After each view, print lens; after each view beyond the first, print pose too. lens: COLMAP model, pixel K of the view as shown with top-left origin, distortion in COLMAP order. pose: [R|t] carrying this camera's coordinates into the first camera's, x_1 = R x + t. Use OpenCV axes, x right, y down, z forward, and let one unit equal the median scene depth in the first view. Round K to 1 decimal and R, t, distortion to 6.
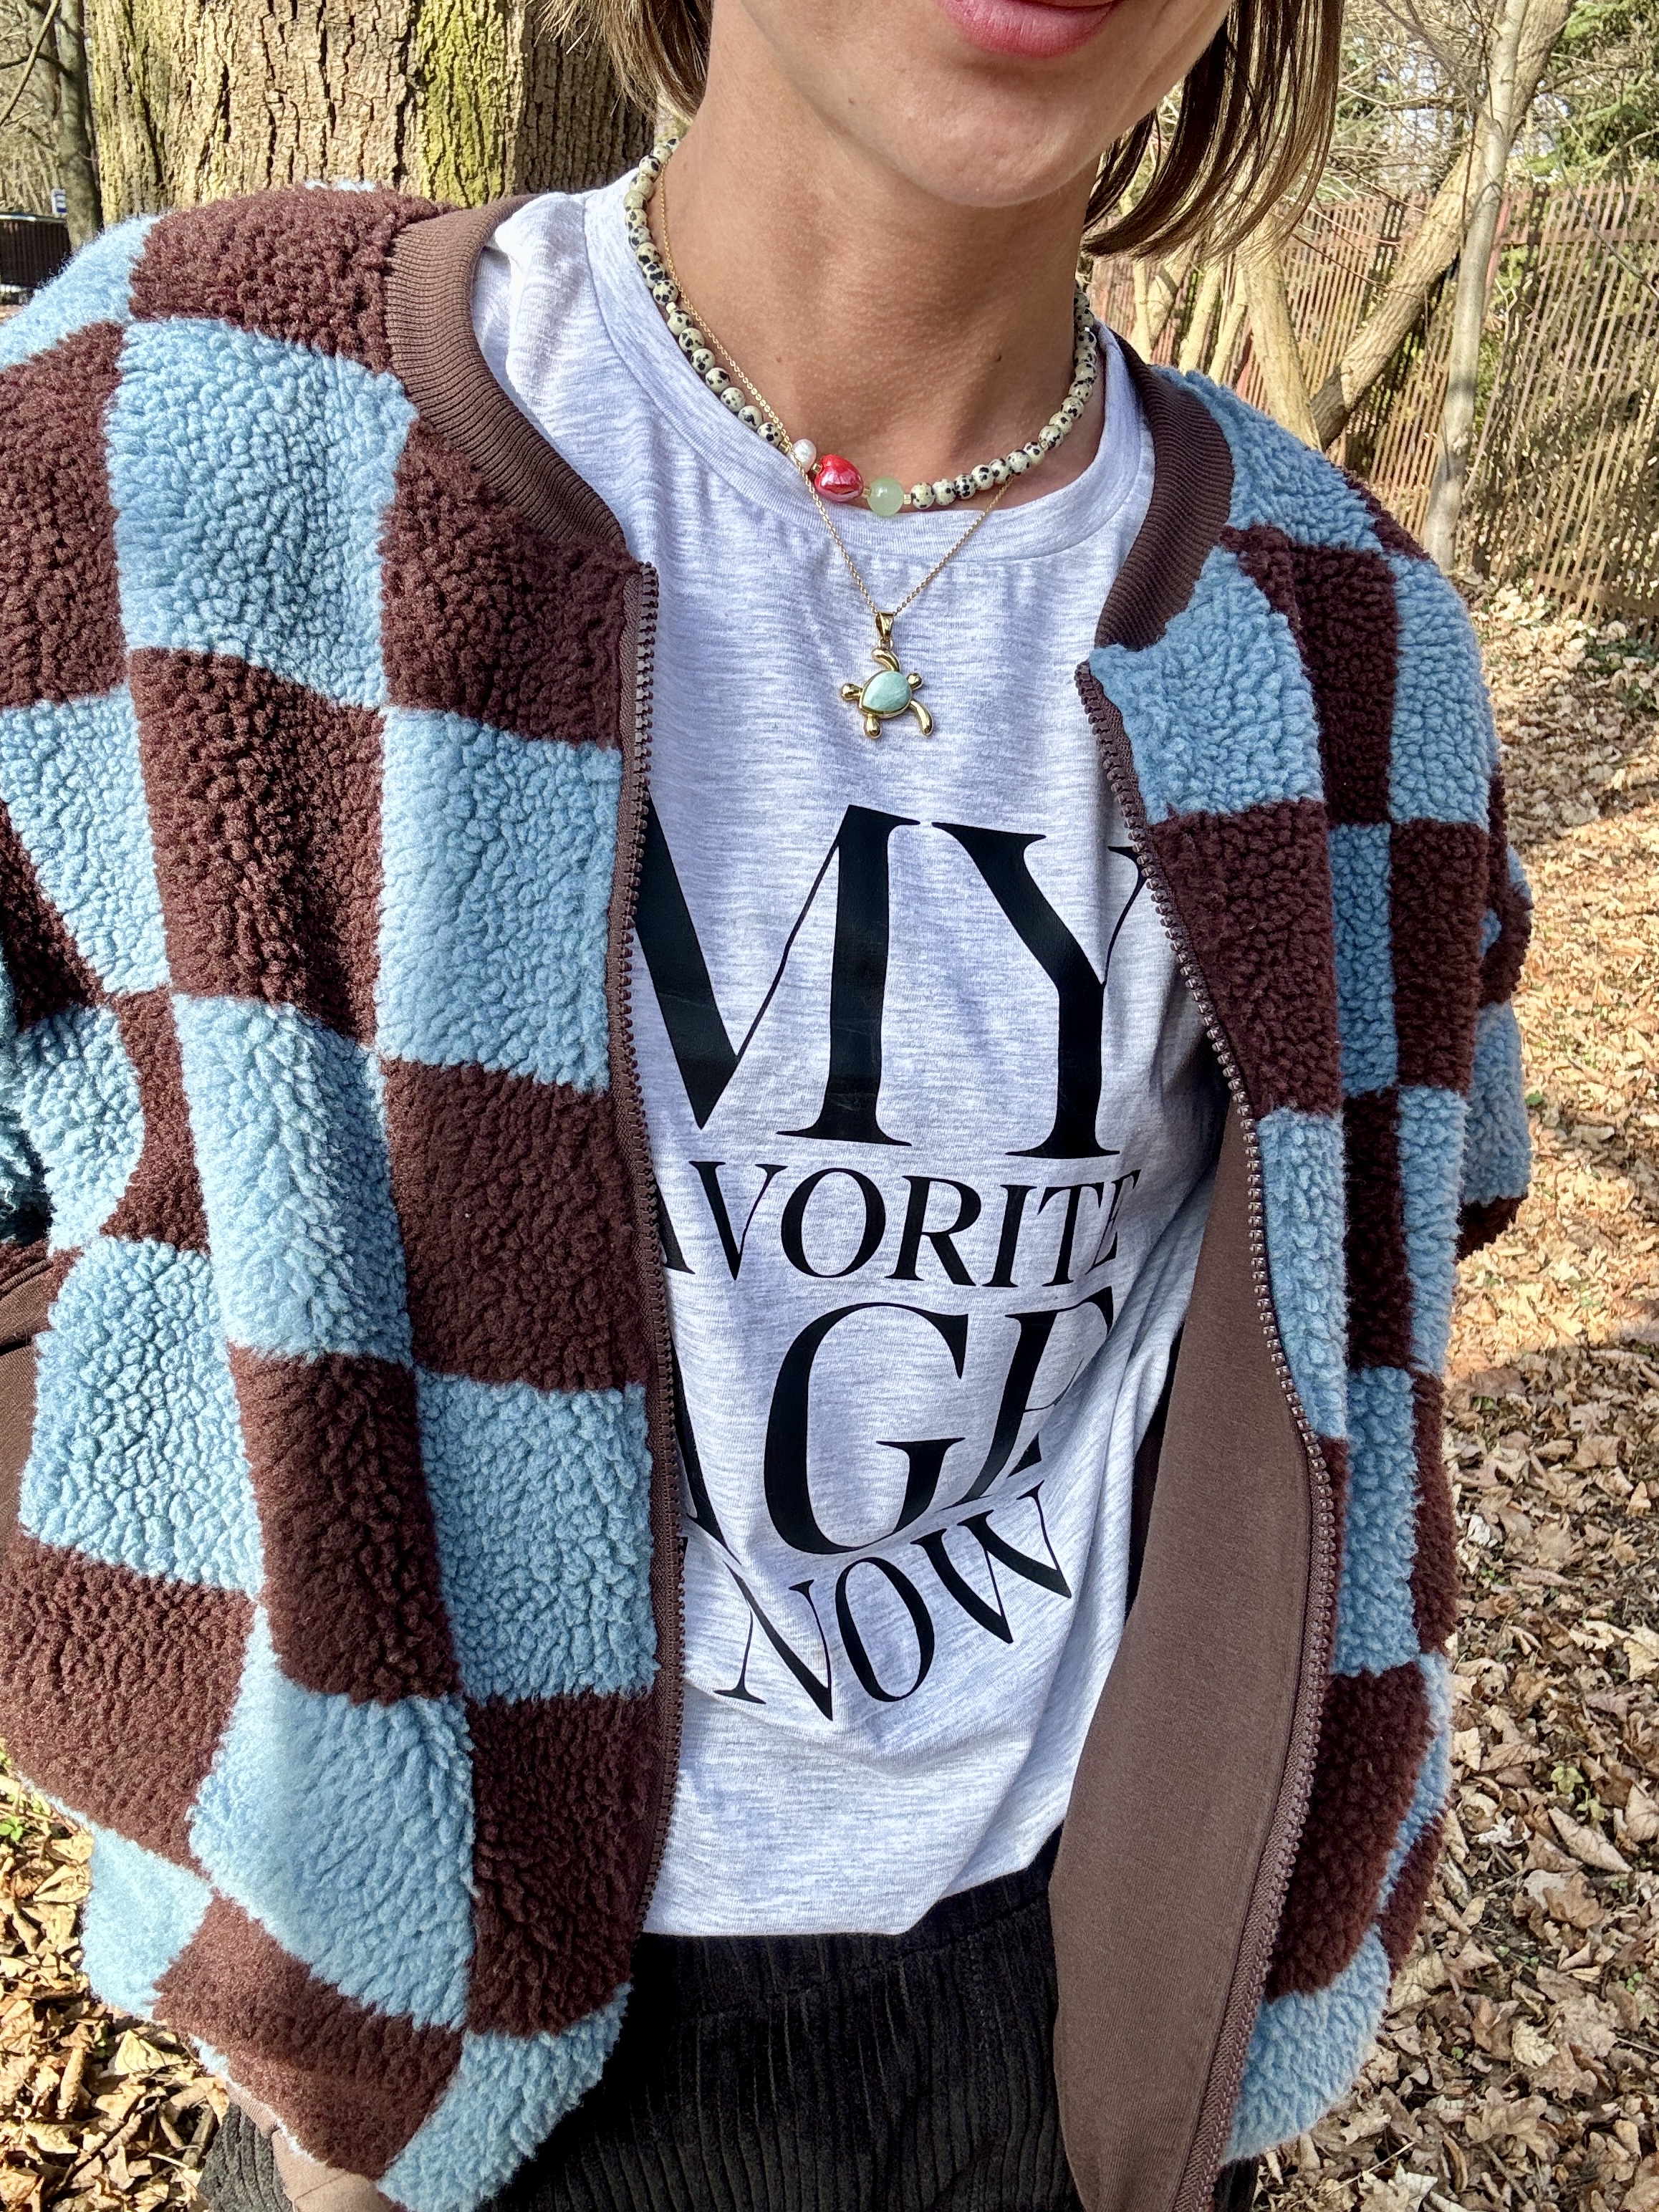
lens RADIAL K [[1998.2, 0, 835.2], [0, 1998.2, 1120.7], [0, 0, 1]] dist [0.106047, -0.154872]
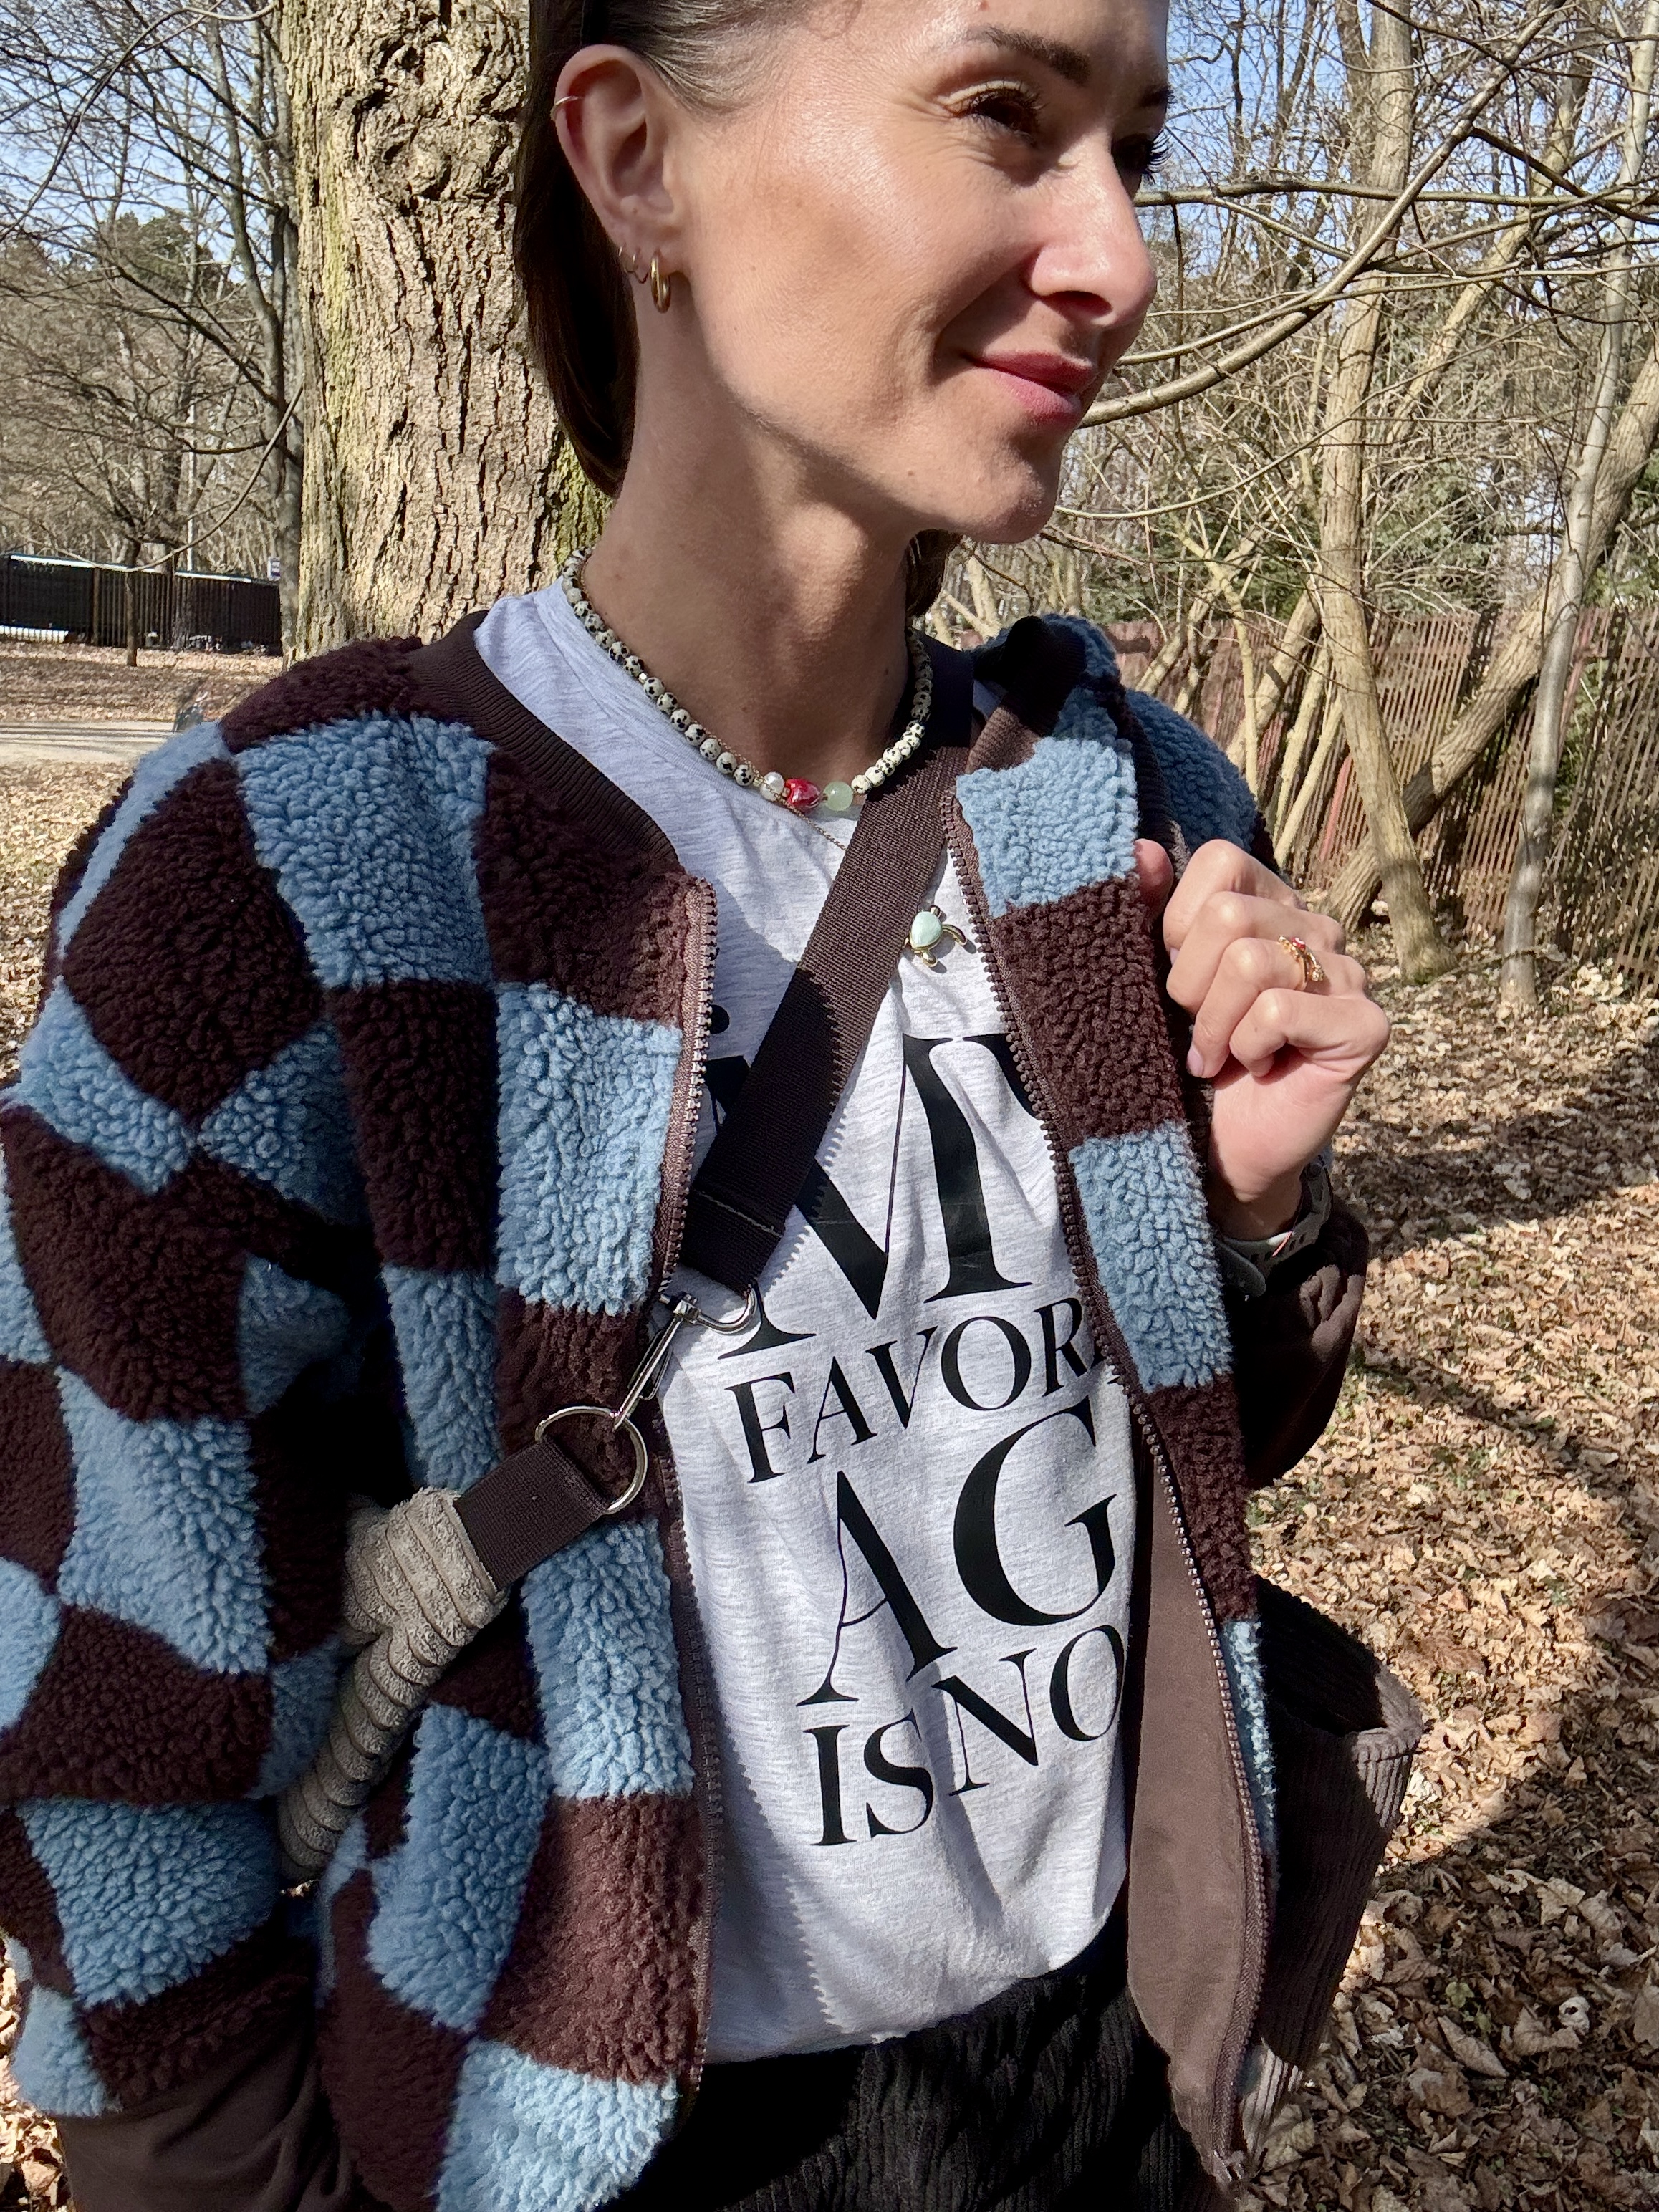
lens RADIAL K [[1942.6, 0, 828.1], [0, 1942.6, 1138.9], [0, 0, 1]] dist [0.044737, -0.069326]
pose [[0.996858, 0.056592, -0.055423, 0.054651], [-0.064277, 0.986826, -0.148471, 0.049077], [0.046290, 0.151567, 0.987362, -0.130599]]
